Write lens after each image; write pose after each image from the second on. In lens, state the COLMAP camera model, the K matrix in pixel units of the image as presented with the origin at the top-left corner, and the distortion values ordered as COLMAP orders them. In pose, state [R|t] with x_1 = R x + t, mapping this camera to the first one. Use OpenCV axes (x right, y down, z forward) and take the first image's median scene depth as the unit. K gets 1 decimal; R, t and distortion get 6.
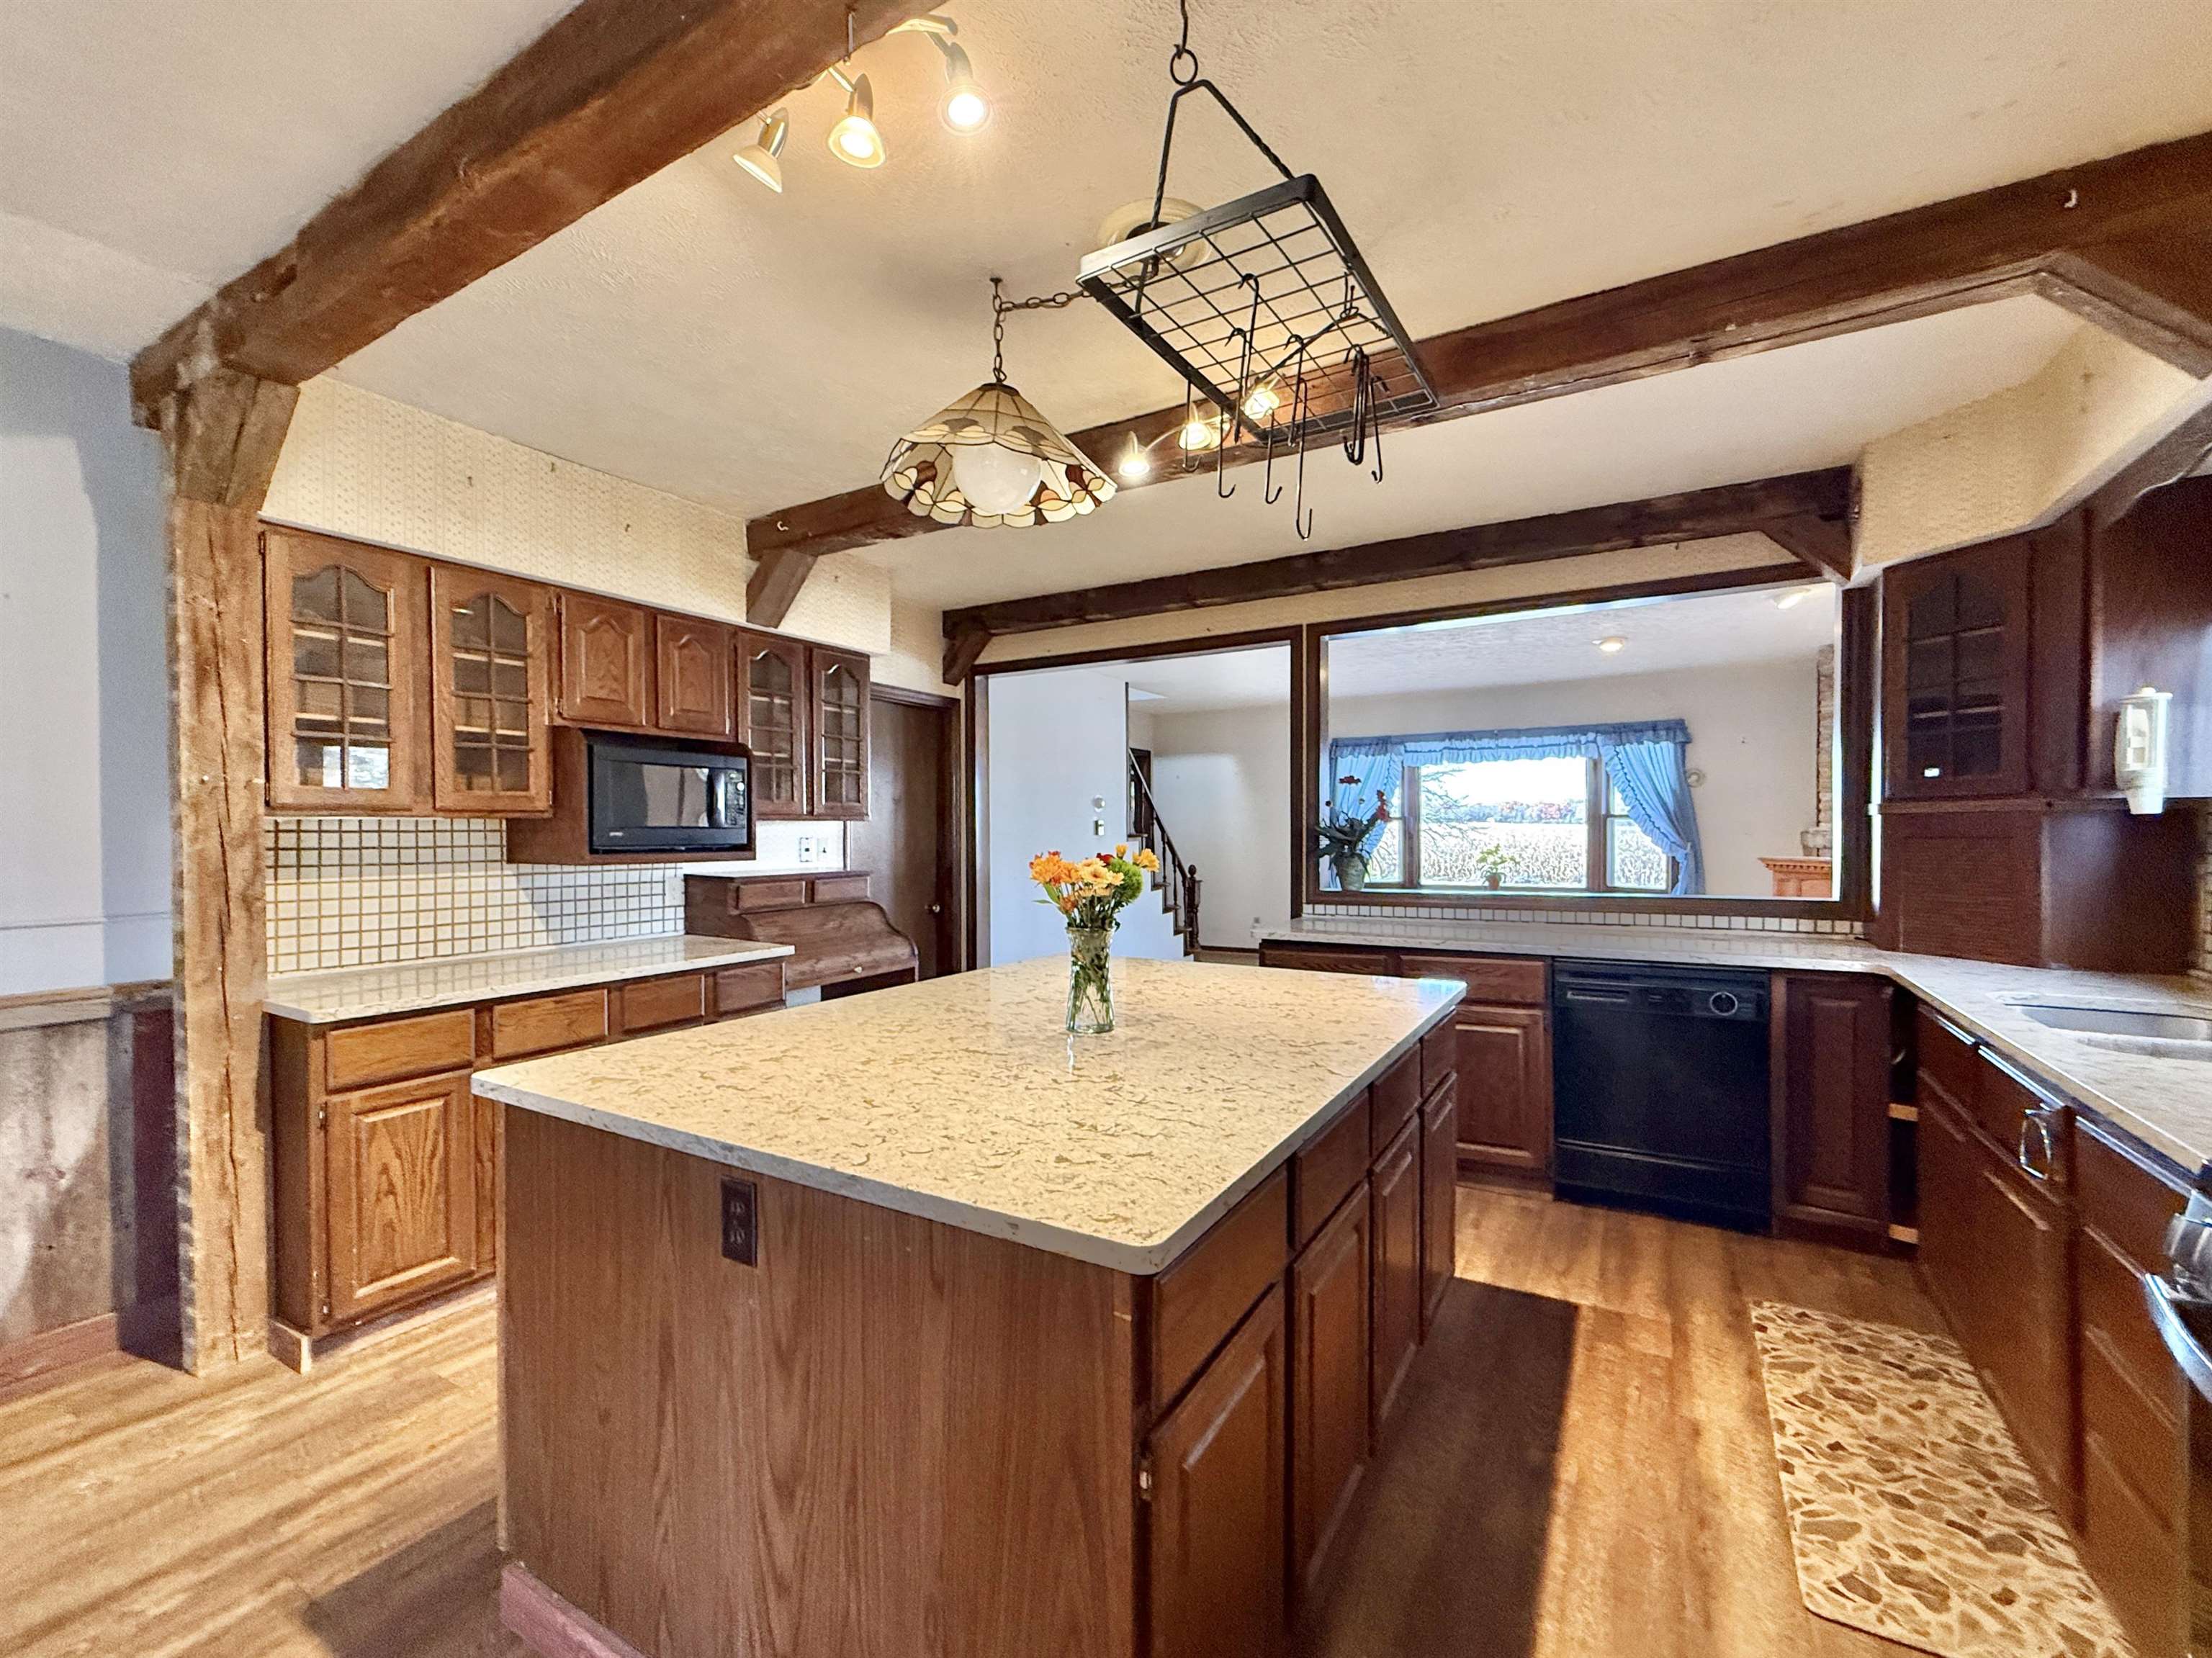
lens RADIAL K [[932.4, 0, 1092.9], [0, 932.4, 842.9], [0, 0, 1]] dist [-0.000073, -0.000148]
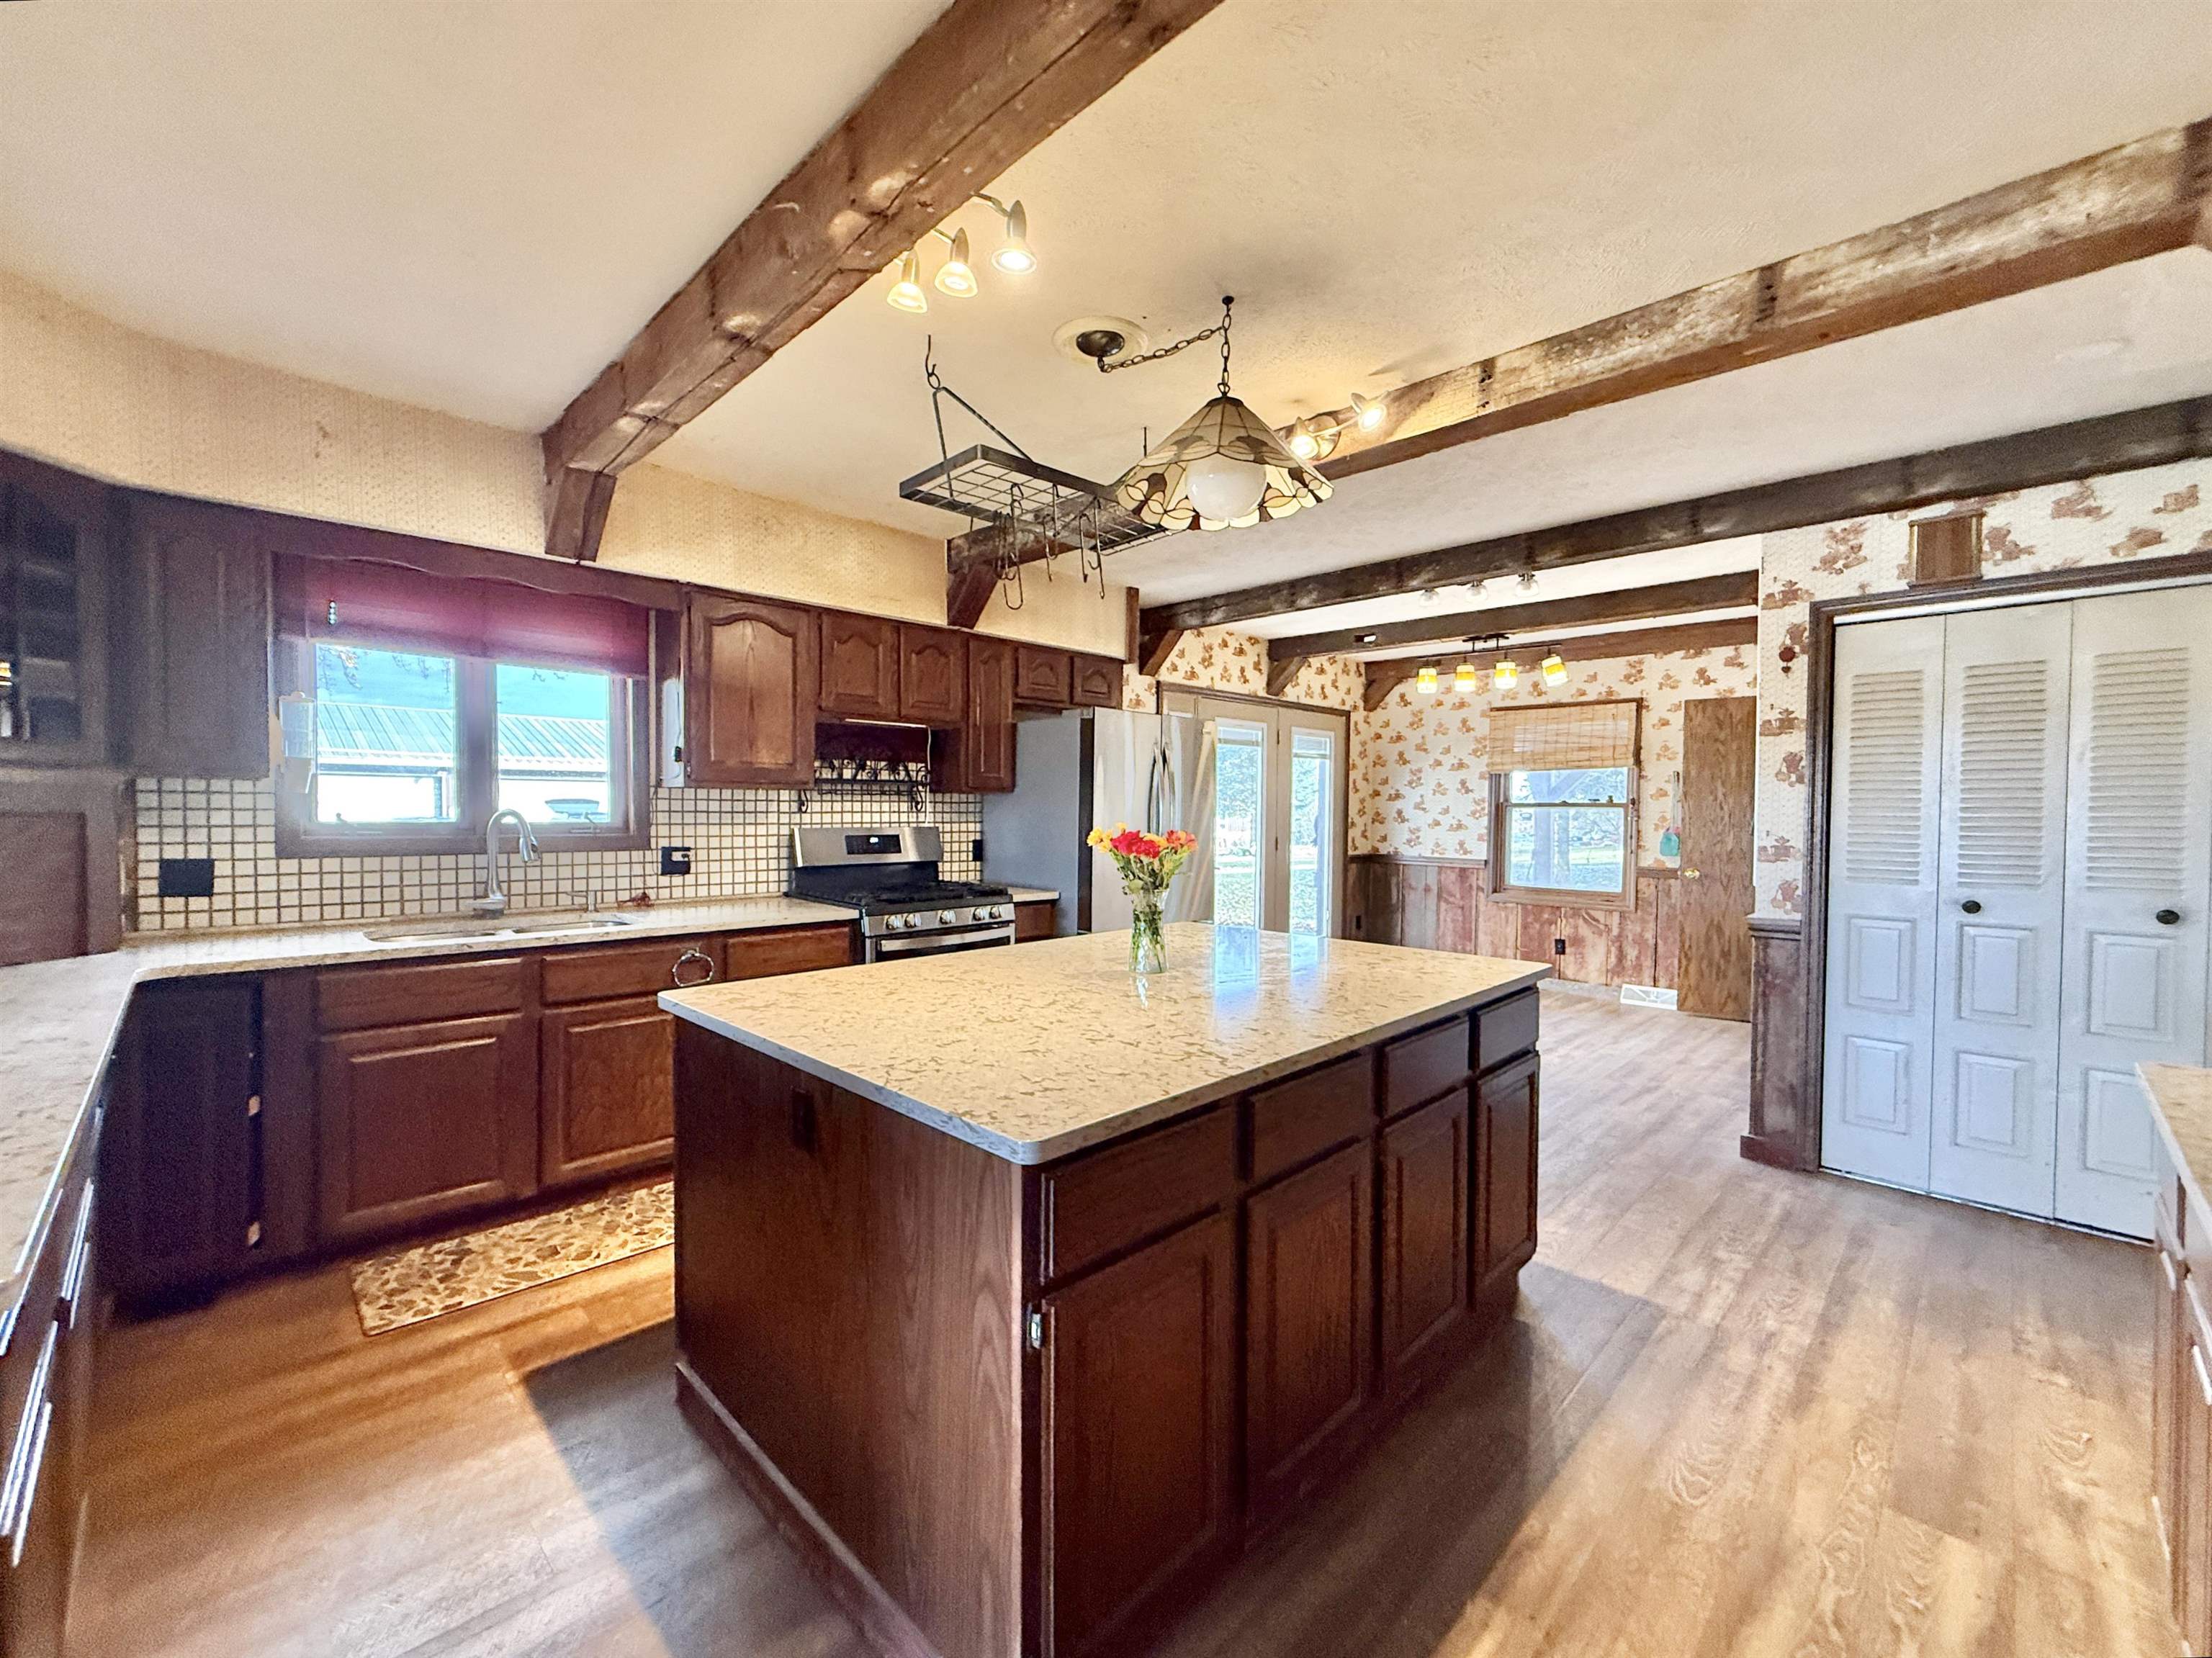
lens RADIAL K [[908.1, 0, 1096.1], [0, 908.1, 829.0], [0, 0, 1]] dist [0.000235, 0.000121]
pose [[-0.968293, -0.010342, 0.249604, -0.142487], [-0.001646, 0.999385, 0.035024, -0.019511], [-0.249813, 0.033502, -0.967714, 1.318570]]
